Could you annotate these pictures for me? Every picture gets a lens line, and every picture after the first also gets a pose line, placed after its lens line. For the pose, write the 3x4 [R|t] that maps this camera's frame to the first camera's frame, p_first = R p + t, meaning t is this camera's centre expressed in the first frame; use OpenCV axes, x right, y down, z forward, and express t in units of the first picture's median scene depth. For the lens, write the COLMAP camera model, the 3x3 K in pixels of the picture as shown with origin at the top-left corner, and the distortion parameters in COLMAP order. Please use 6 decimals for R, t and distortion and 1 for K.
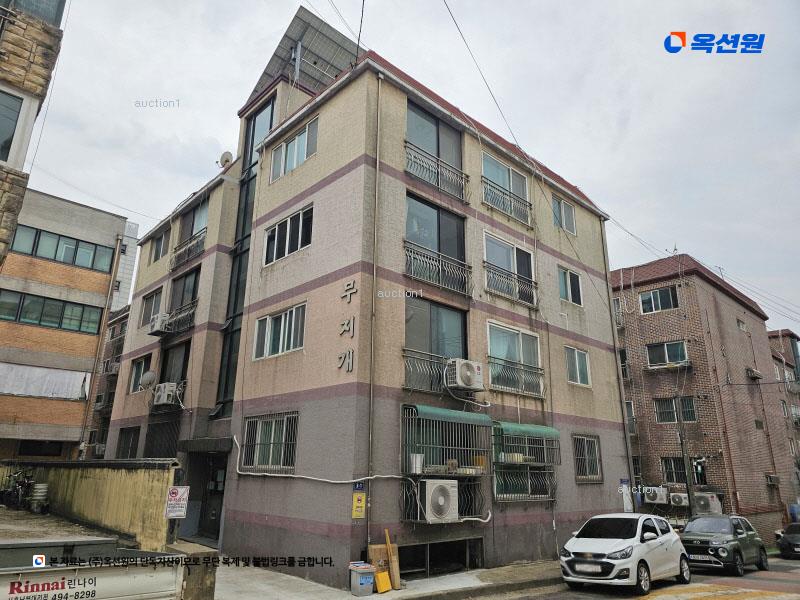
lens RADIAL K [[538.4, 0, 384.8], [0, 538.4, 290.2], [0, 0, 1]] dist [0.071525, -0.066046]
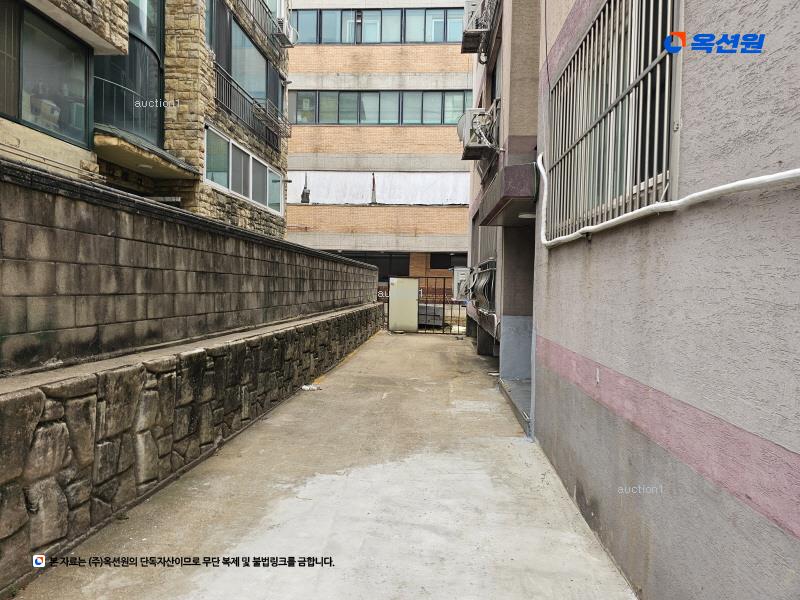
lens RADIAL K [[538.4, 0, 386.0], [0, 538.4, 296.2], [0, 0, 1]] dist [0.071525, -0.066046]
pose [[0.678410, 0.010379, -0.734610, -0.065339], [0.217725, 0.952143, 0.214521, 0.246793], [0.701681, -0.305476, 0.643684, 0.629368]]
